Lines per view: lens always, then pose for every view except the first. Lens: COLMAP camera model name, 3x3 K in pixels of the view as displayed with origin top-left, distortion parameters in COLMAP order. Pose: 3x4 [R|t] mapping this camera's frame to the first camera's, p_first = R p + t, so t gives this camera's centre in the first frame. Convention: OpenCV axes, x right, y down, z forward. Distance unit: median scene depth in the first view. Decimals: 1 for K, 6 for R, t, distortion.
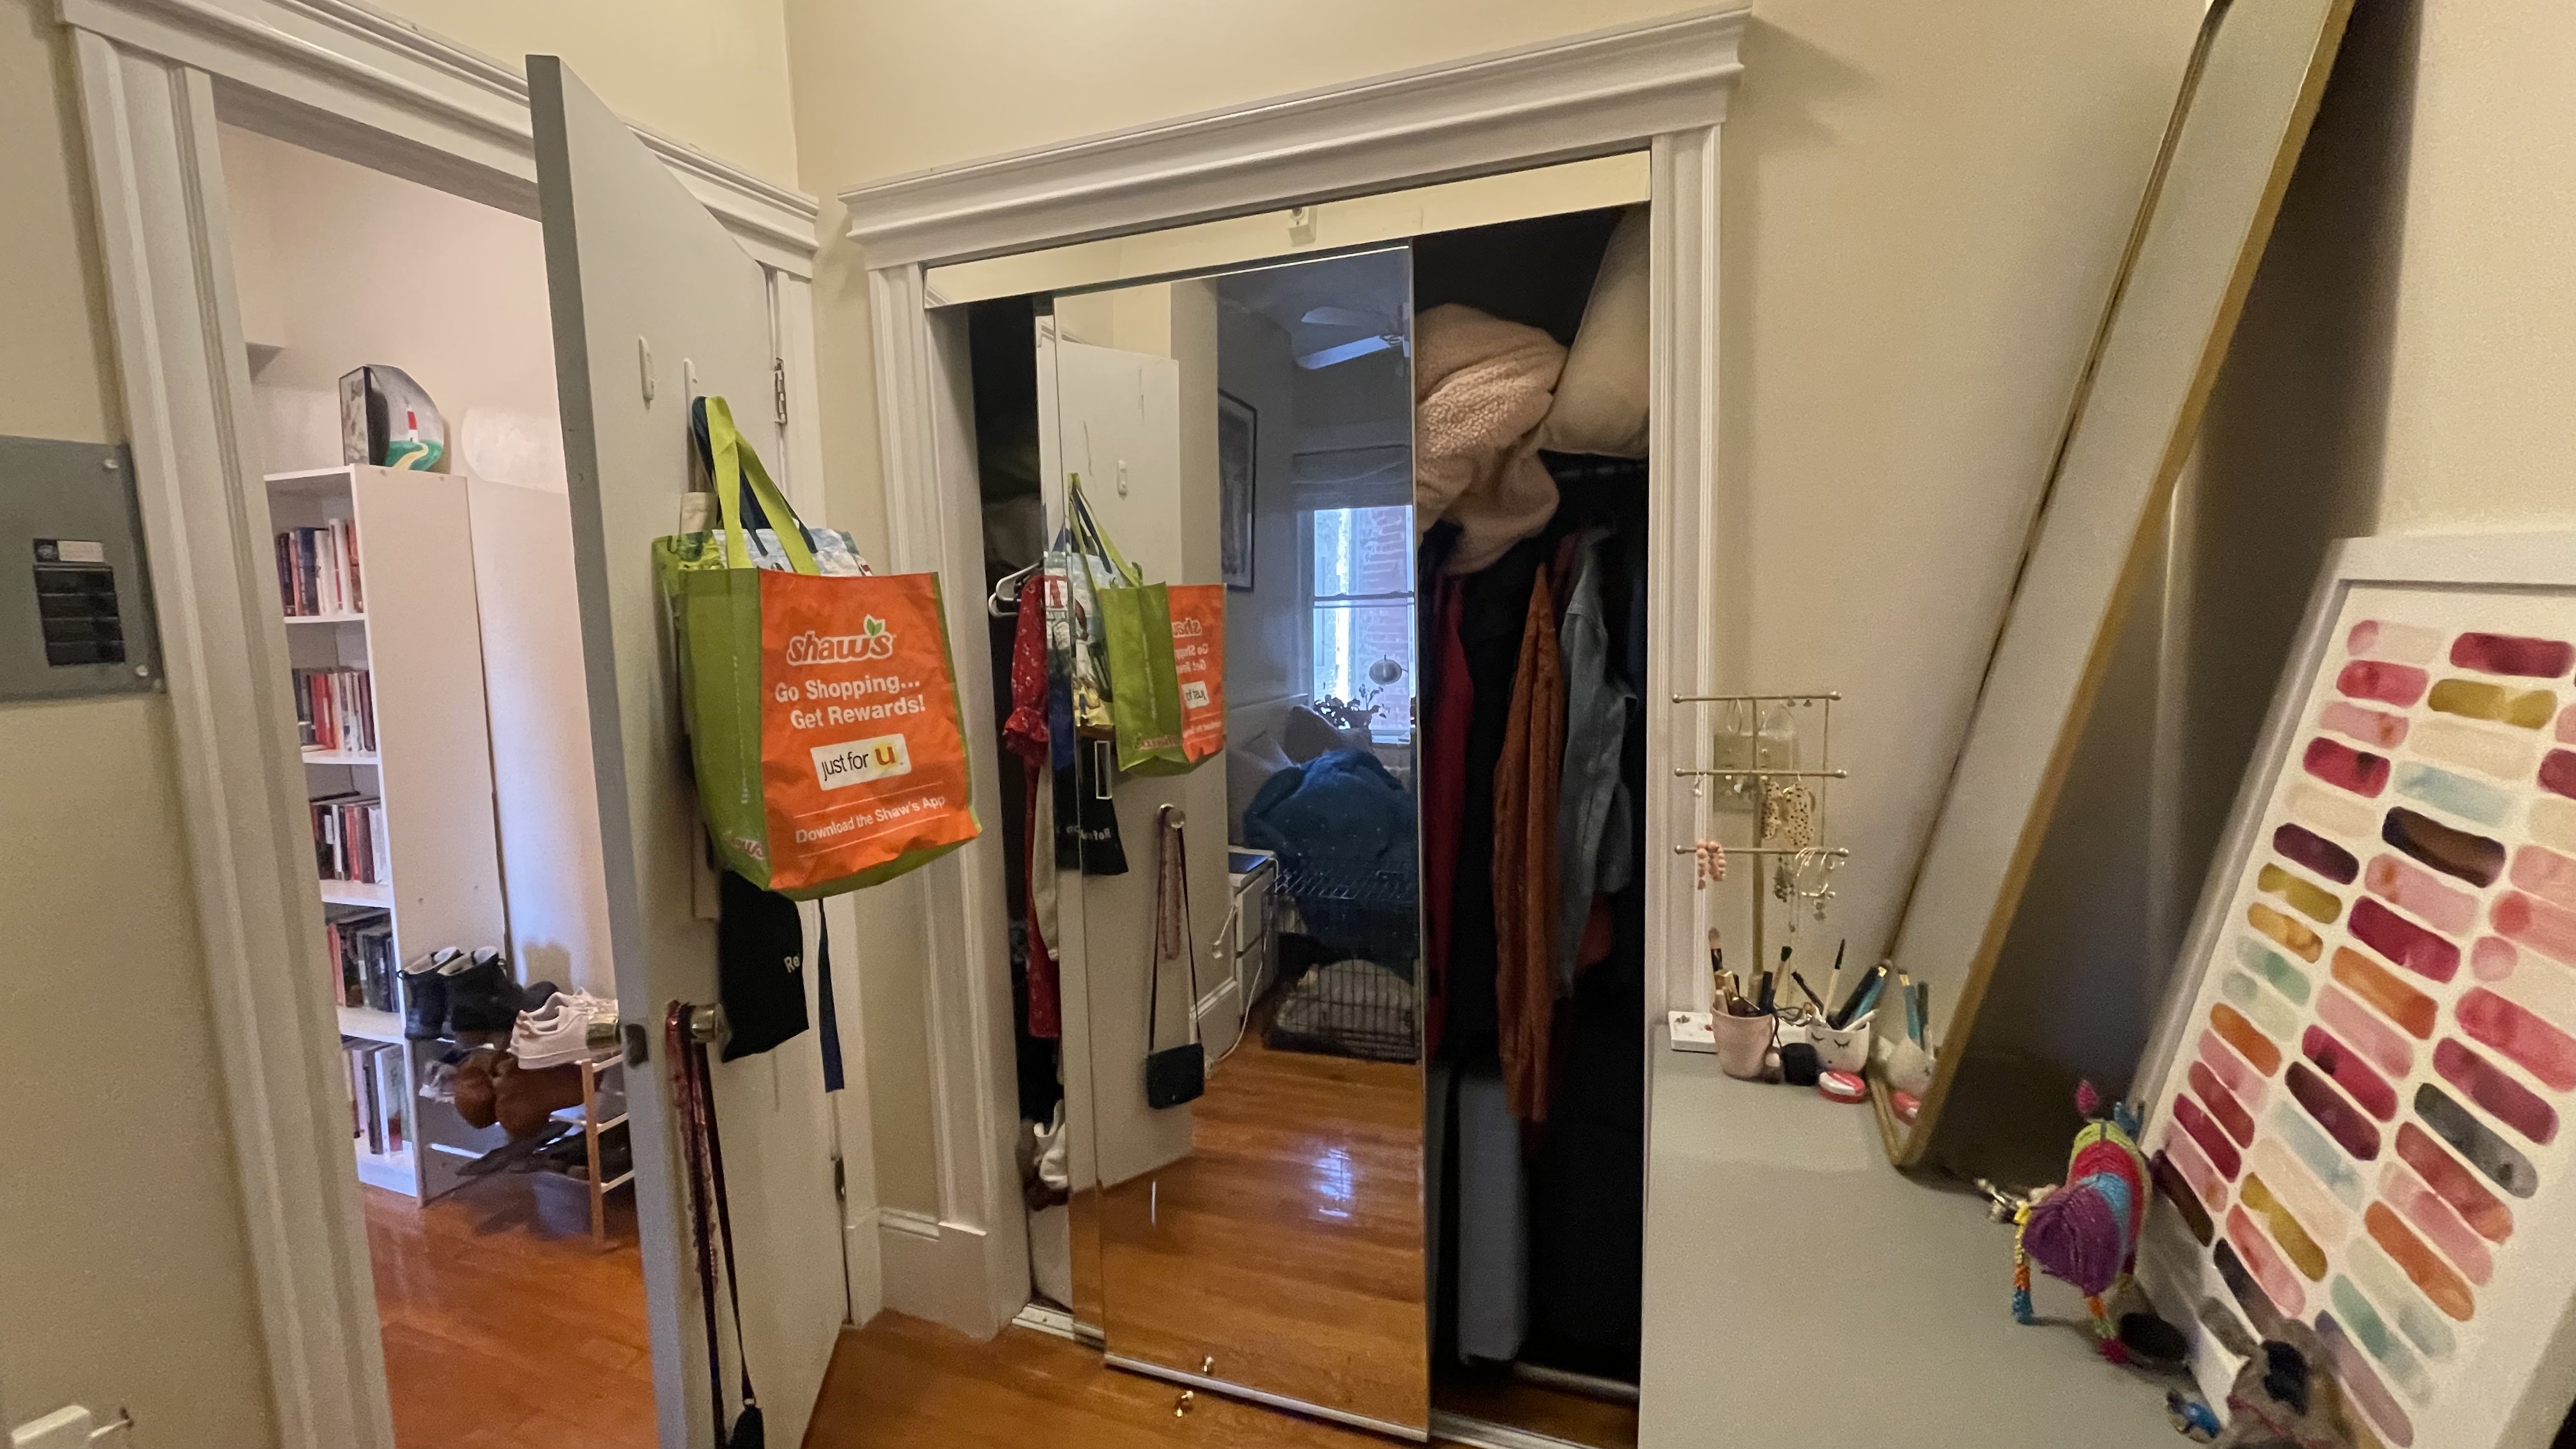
lens RADIAL K [[1046.7, 0, 1291.5], [0, 1046.7, 715.3], [0, 0, 1]] dist [-0.005348, 0.001852]
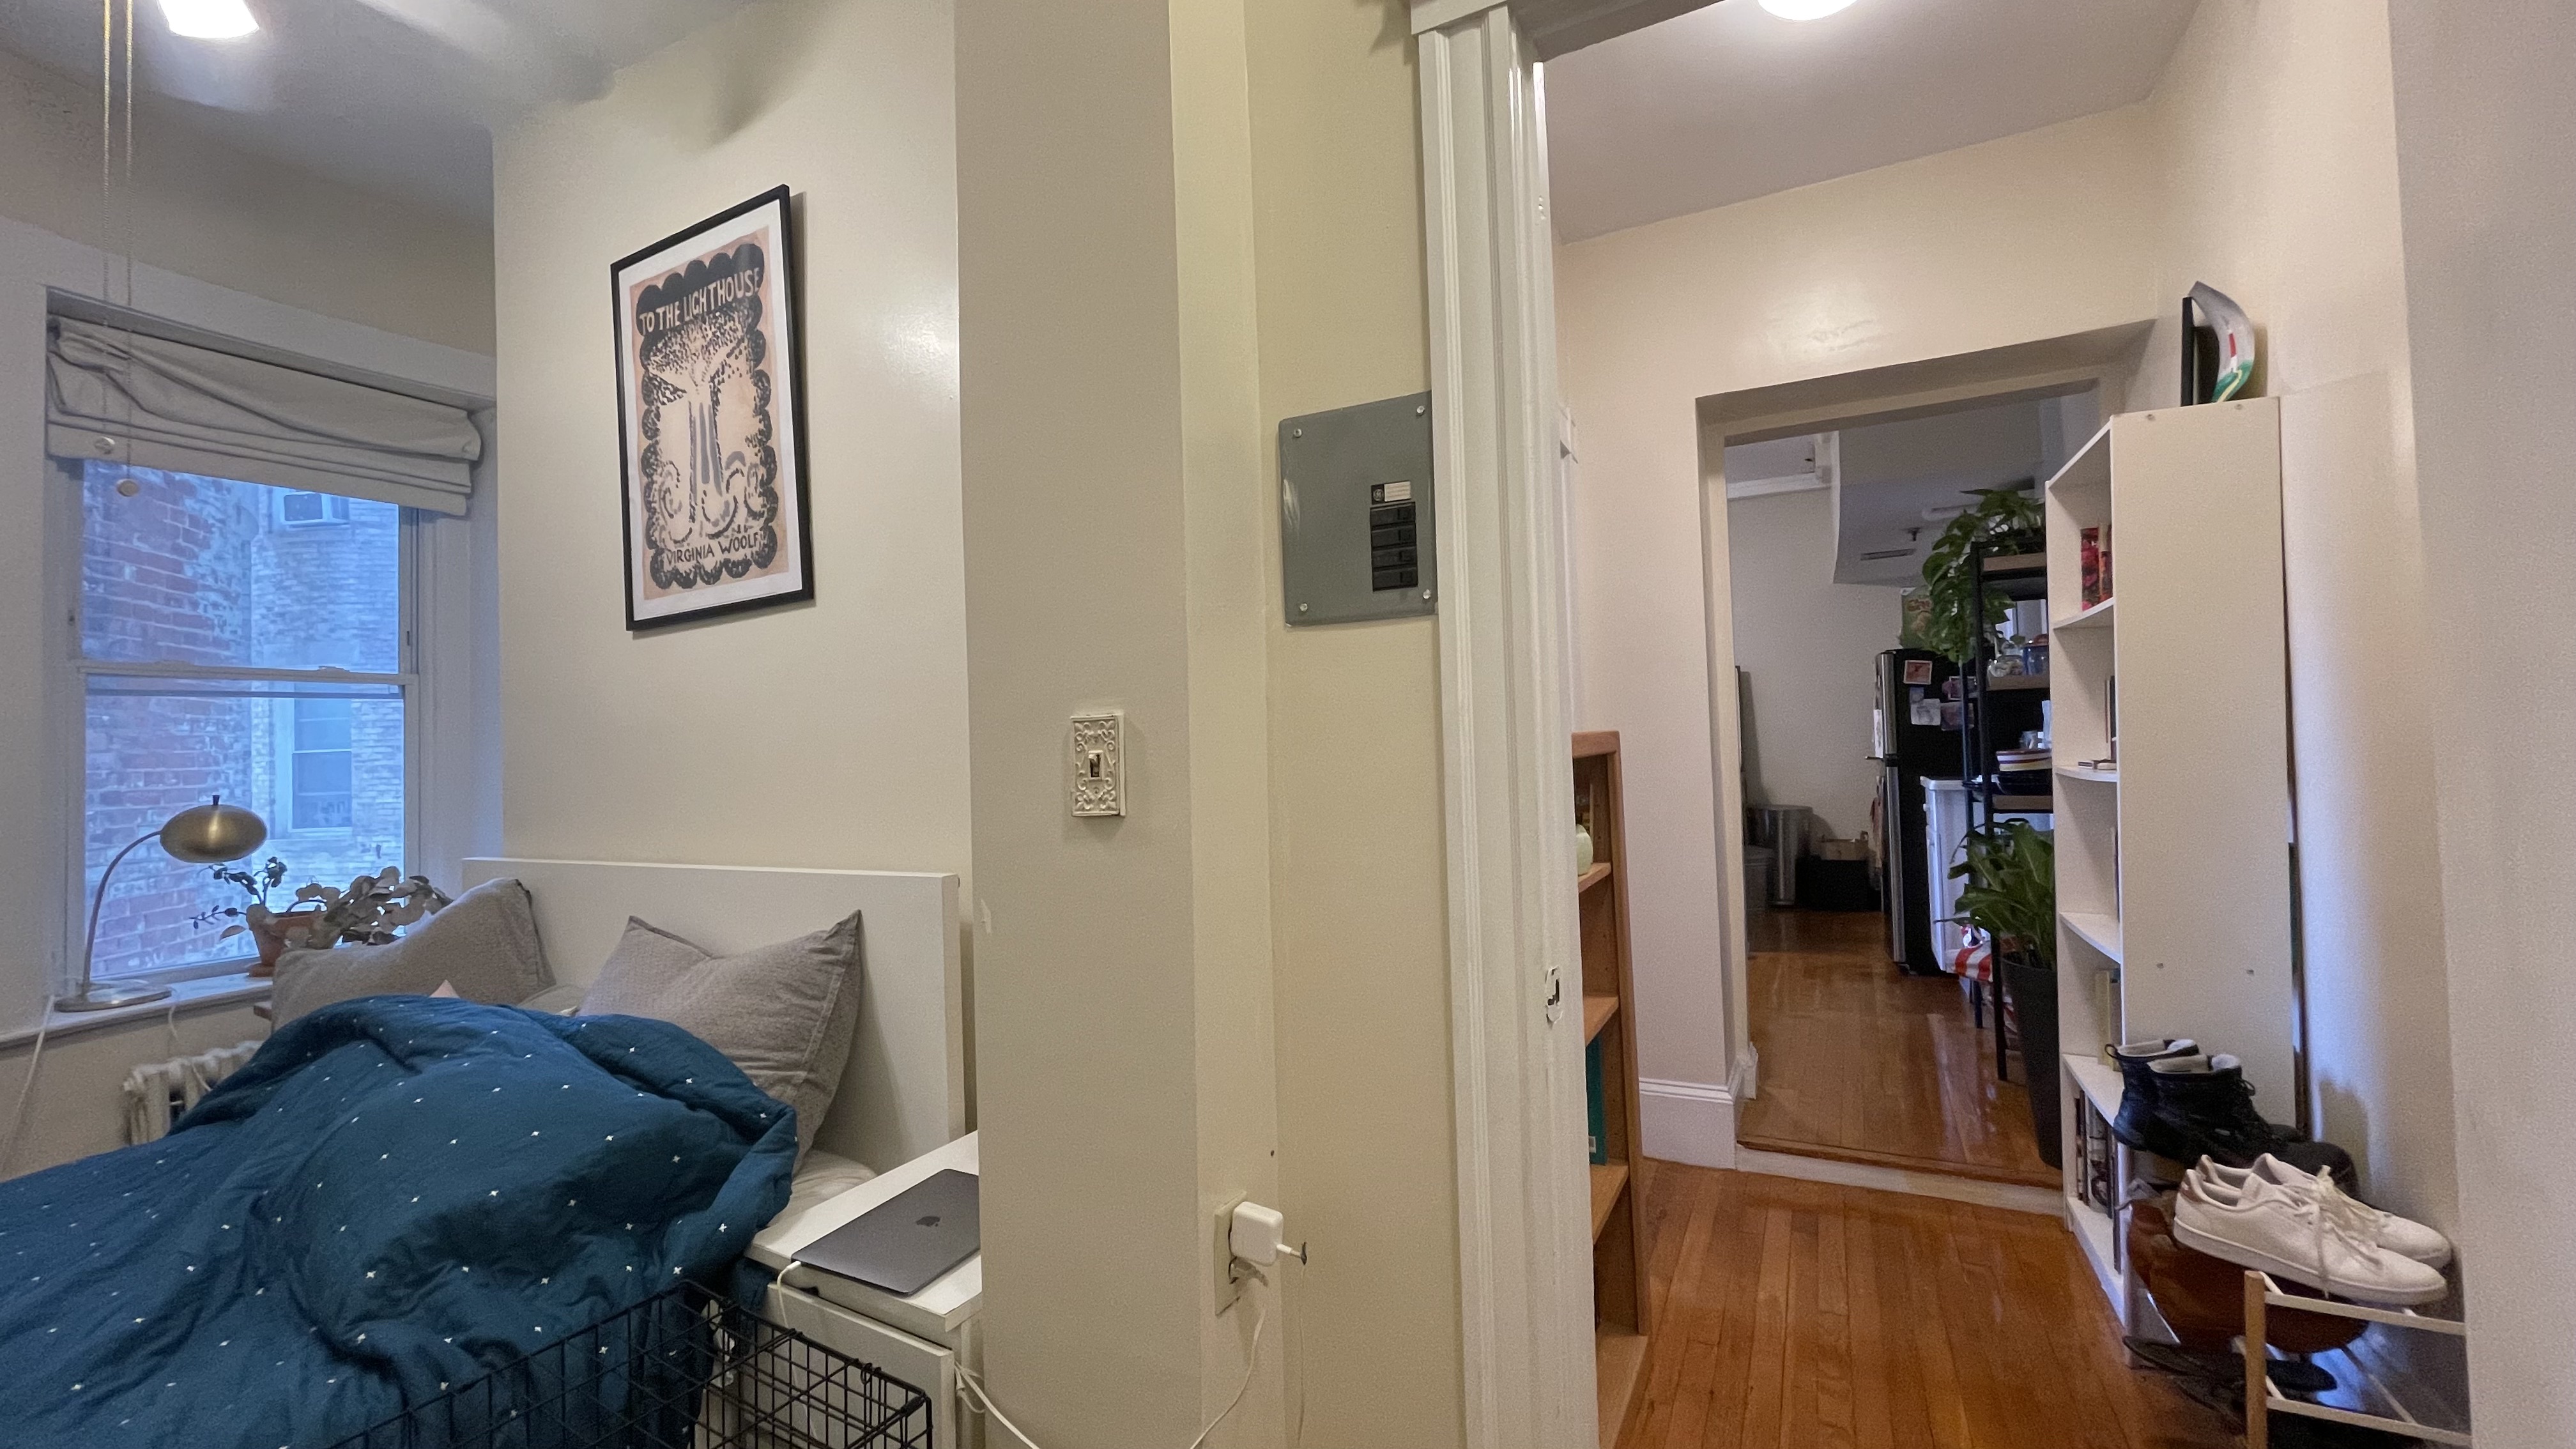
lens RADIAL K [[1046.7, 0, 1278.7], [0, 1046.7, 720.2], [0, 0, 1]] dist [-0.005348, 0.001852]
pose [[-0.116903, 0.000782, -0.993143, -0.000599], [-0.075795, 0.997076, 0.009707, 0.087326], [0.990247, 0.076410, -0.116502, 0.958329]]
